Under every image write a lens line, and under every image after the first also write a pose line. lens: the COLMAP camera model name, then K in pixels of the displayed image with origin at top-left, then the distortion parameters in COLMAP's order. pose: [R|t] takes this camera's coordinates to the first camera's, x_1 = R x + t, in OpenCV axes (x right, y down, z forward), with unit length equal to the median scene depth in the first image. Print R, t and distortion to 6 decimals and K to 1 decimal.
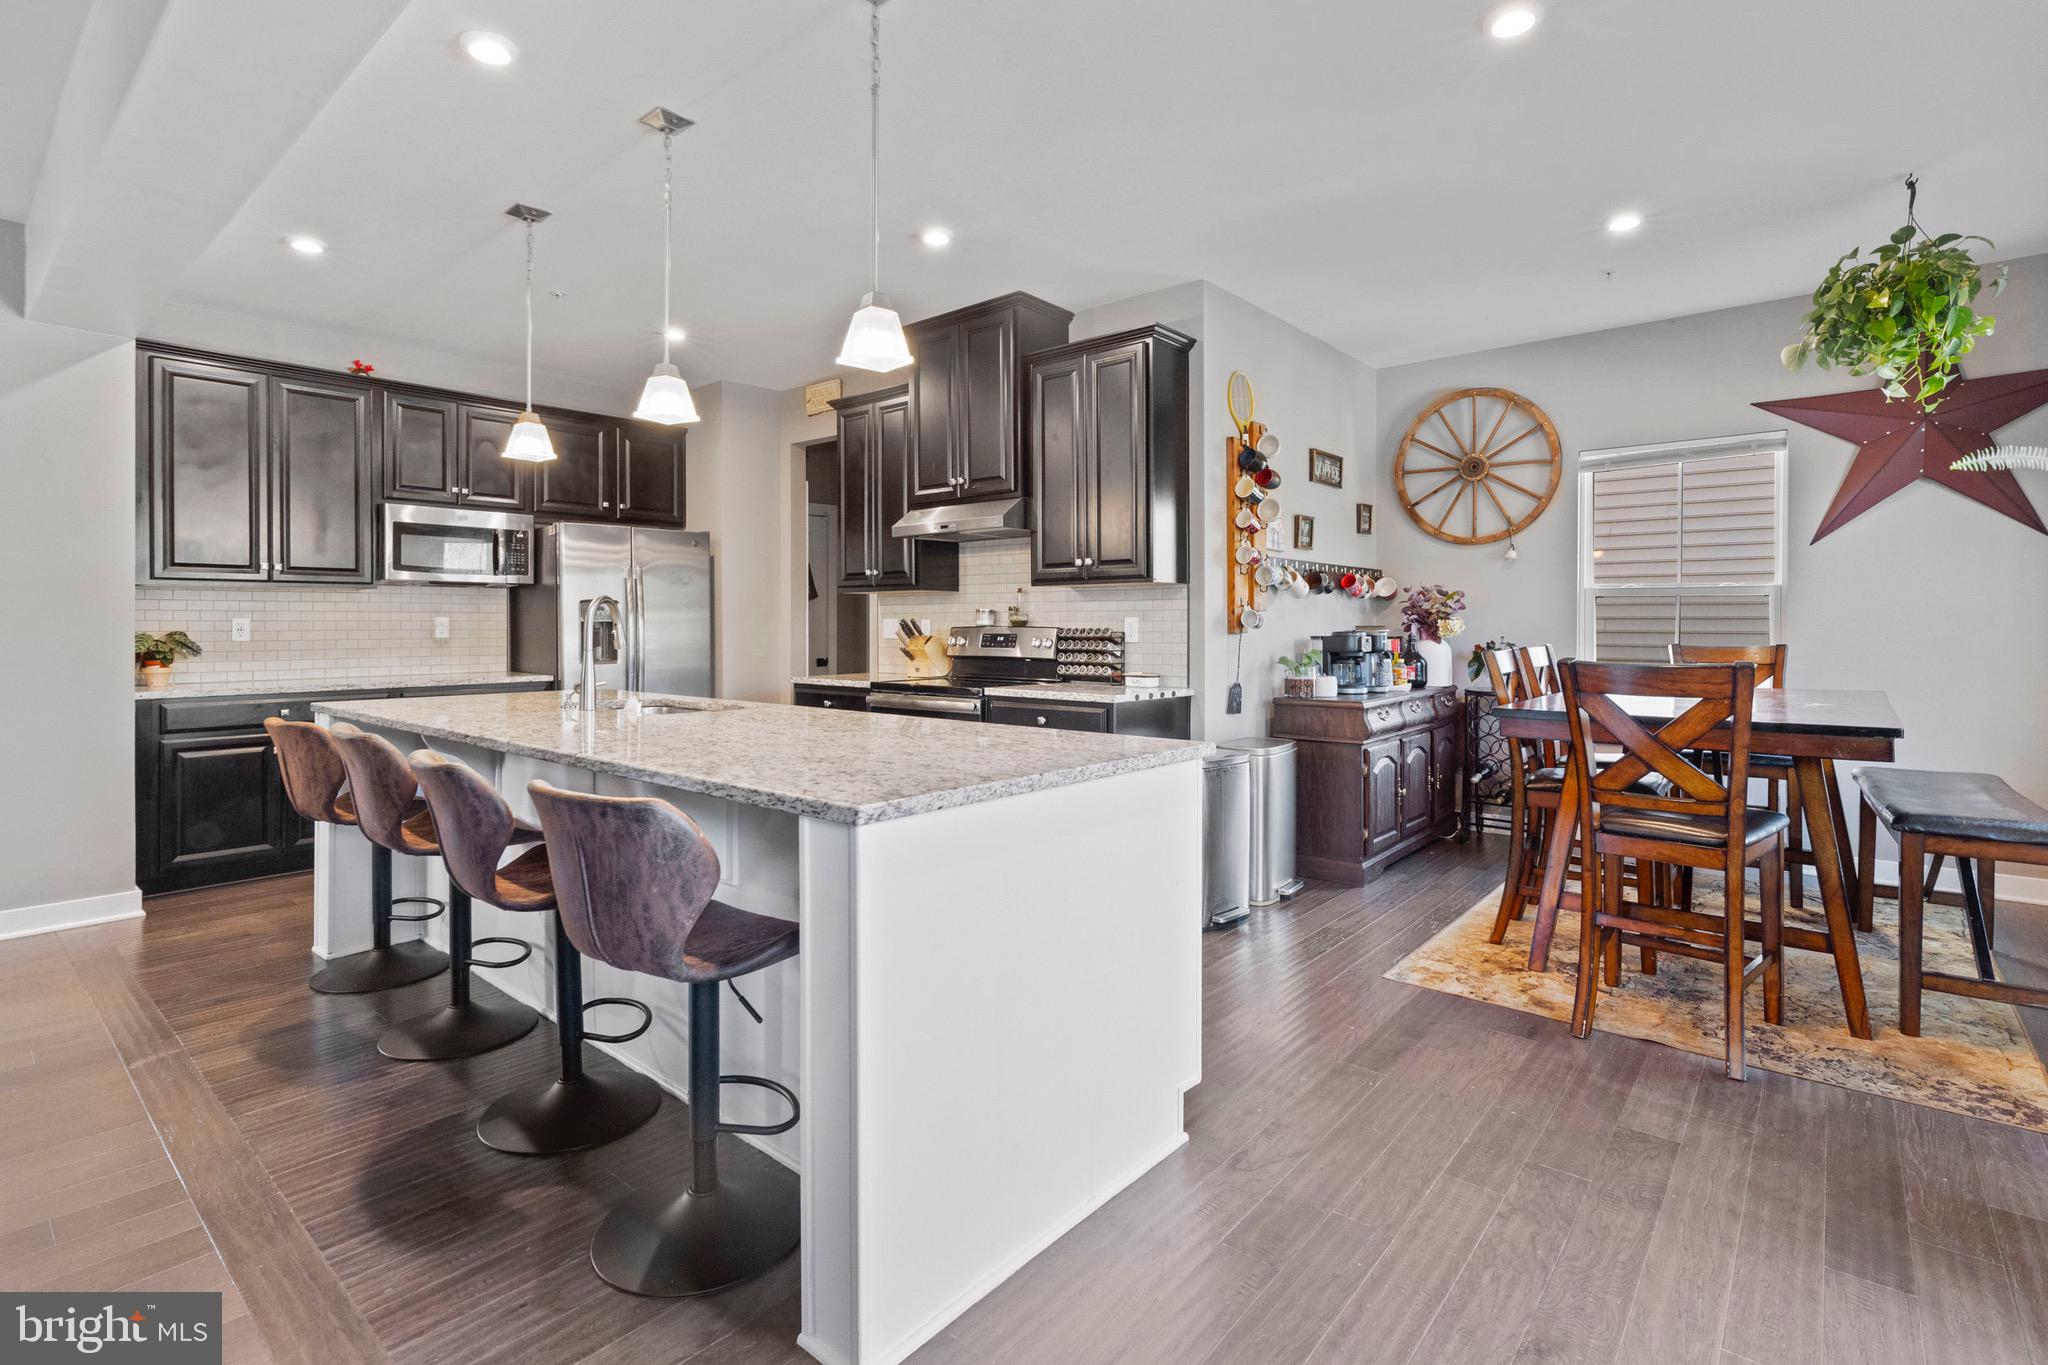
lens RADIAL K [[958.0, 0, 1001.3], [0, 958.0, 619.0], [0, 0, 1]] dist [-0.007422, 0.002485]
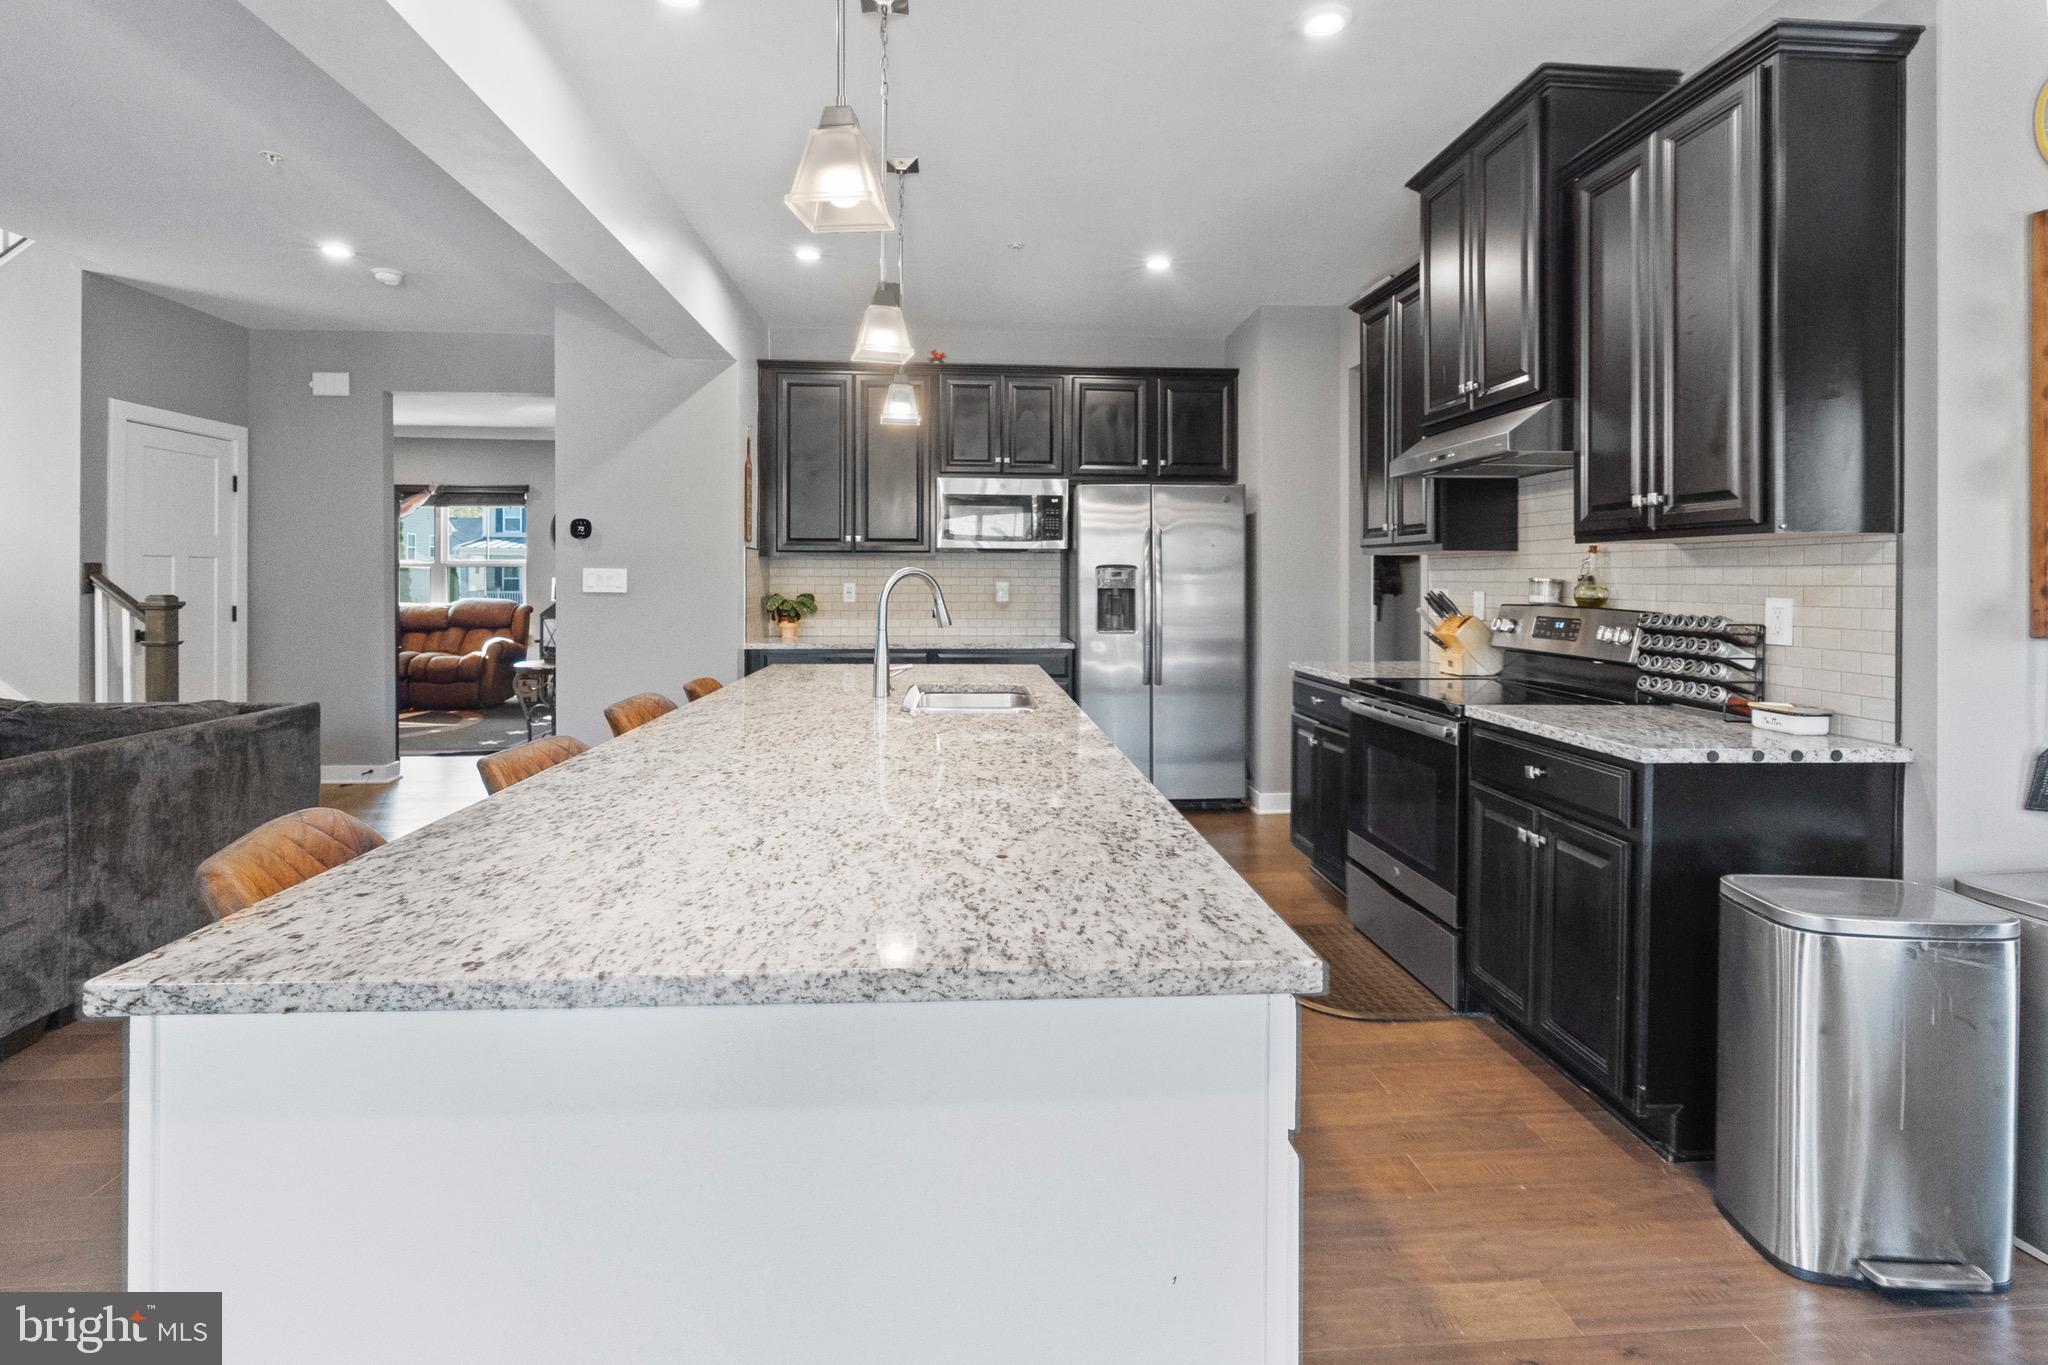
lens RADIAL K [[958.0, 0, 1025.4], [0, 958.0, 574.4], [0, 0, 1]] dist [-0.007422, 0.002485]
pose [[0.712592, 0.002861, -0.701573, 0.194302], [-0.002073, 0.999996, 0.001973, -0.013945], [0.701575, 0.000049, 0.712595, 0.301685]]
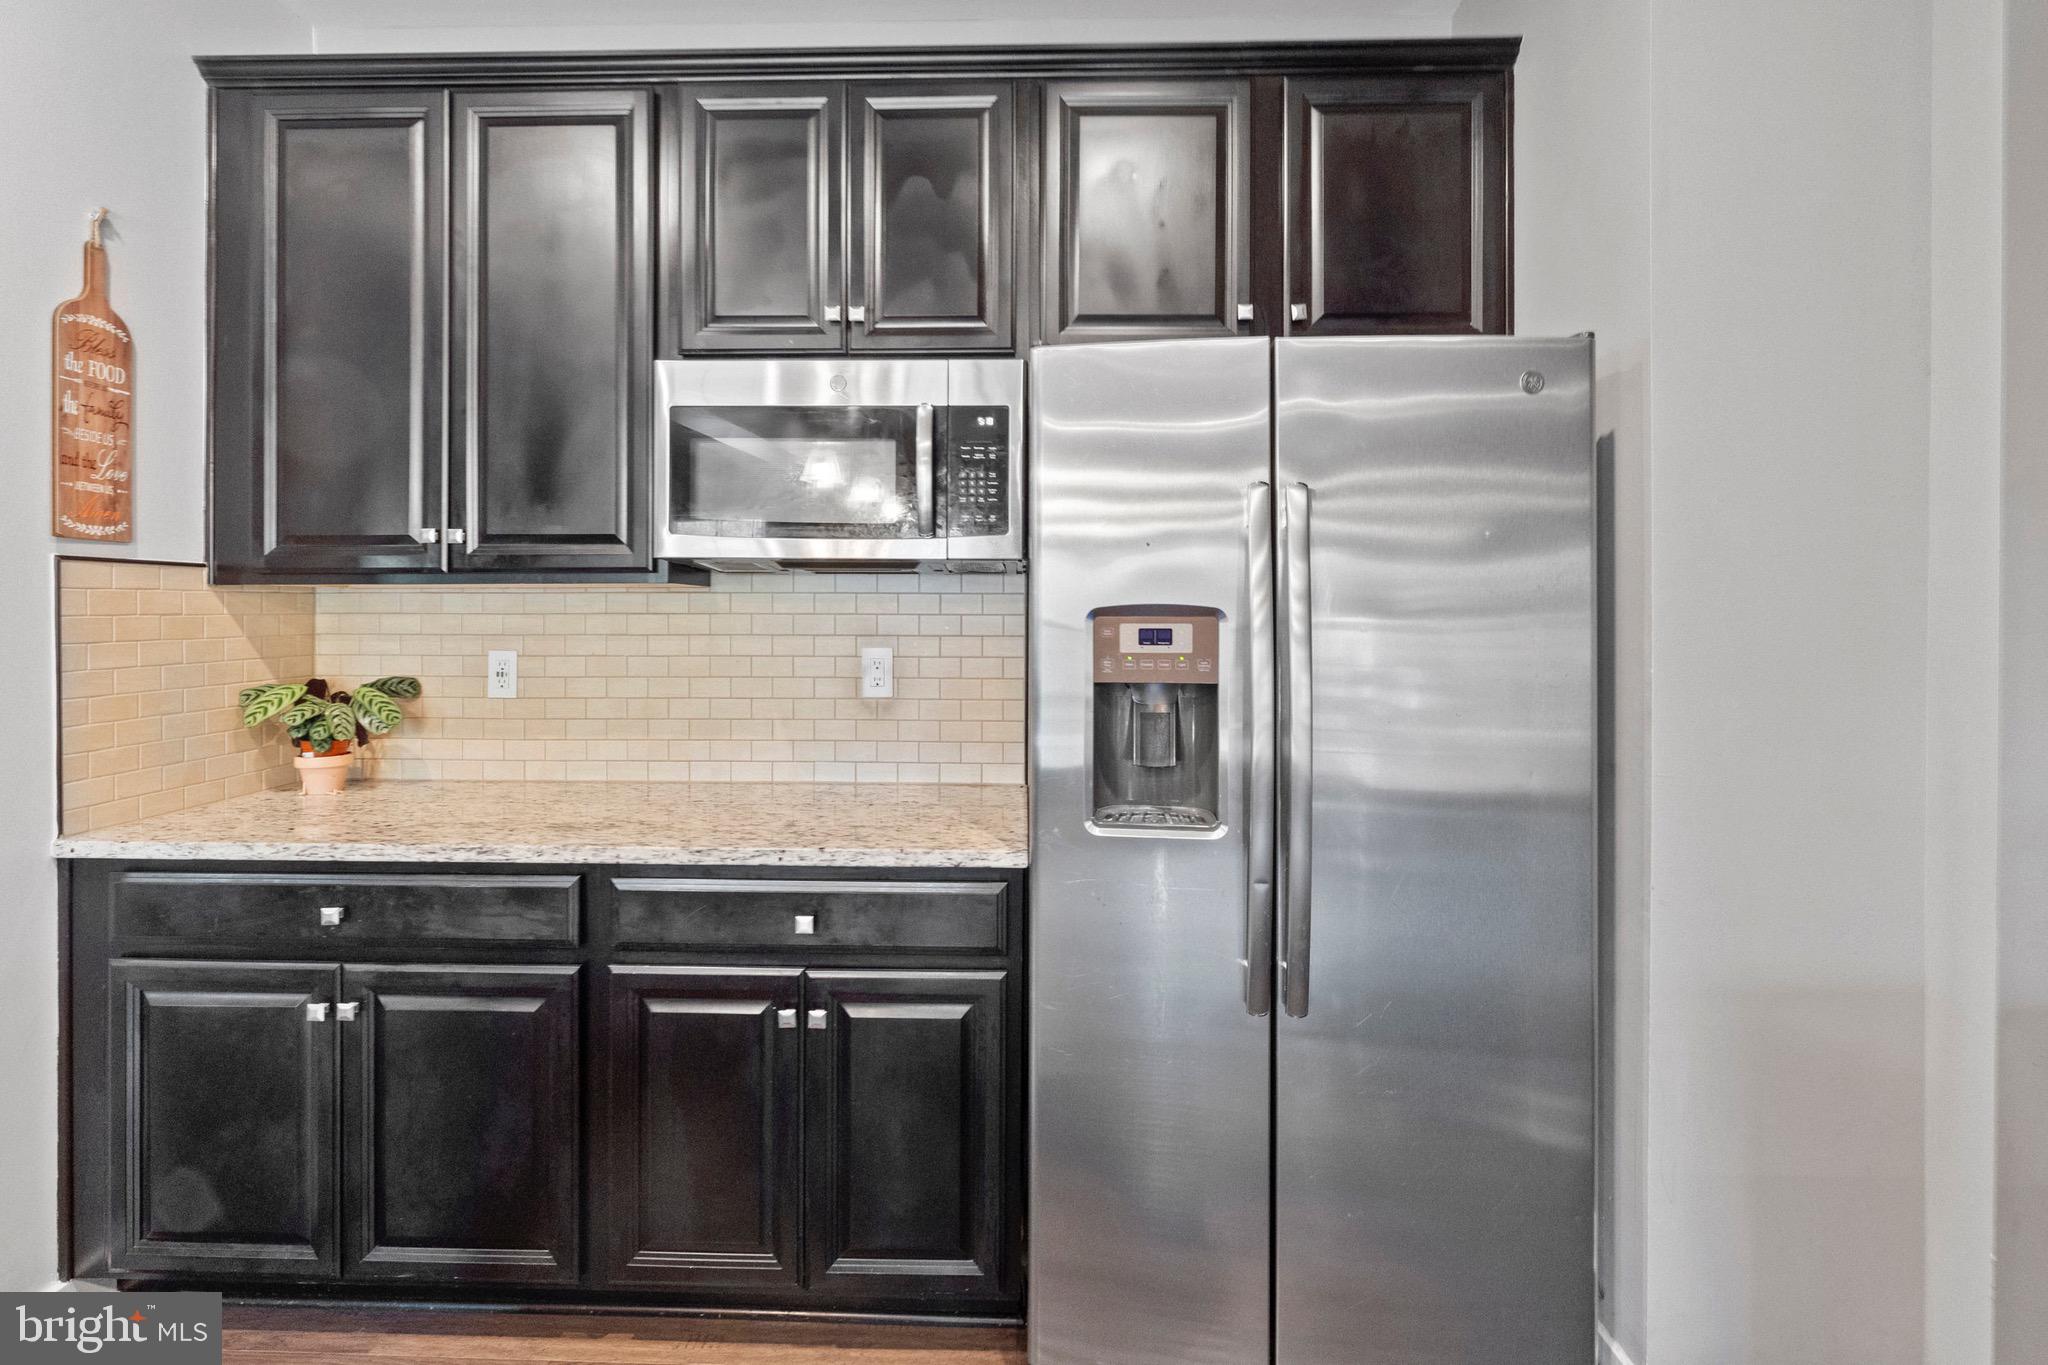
lens RADIAL K [[958.0, 0, 1029.2], [0, 958.0, 615.5], [0, 0, 1]] dist [-0.007422, 0.002485]
pose [[0.658633, 0.004618, -0.752450, -0.258379], [0.000897, 0.999976, 0.006922, -0.021086], [0.752464, -0.005234, 0.658613, 0.876180]]
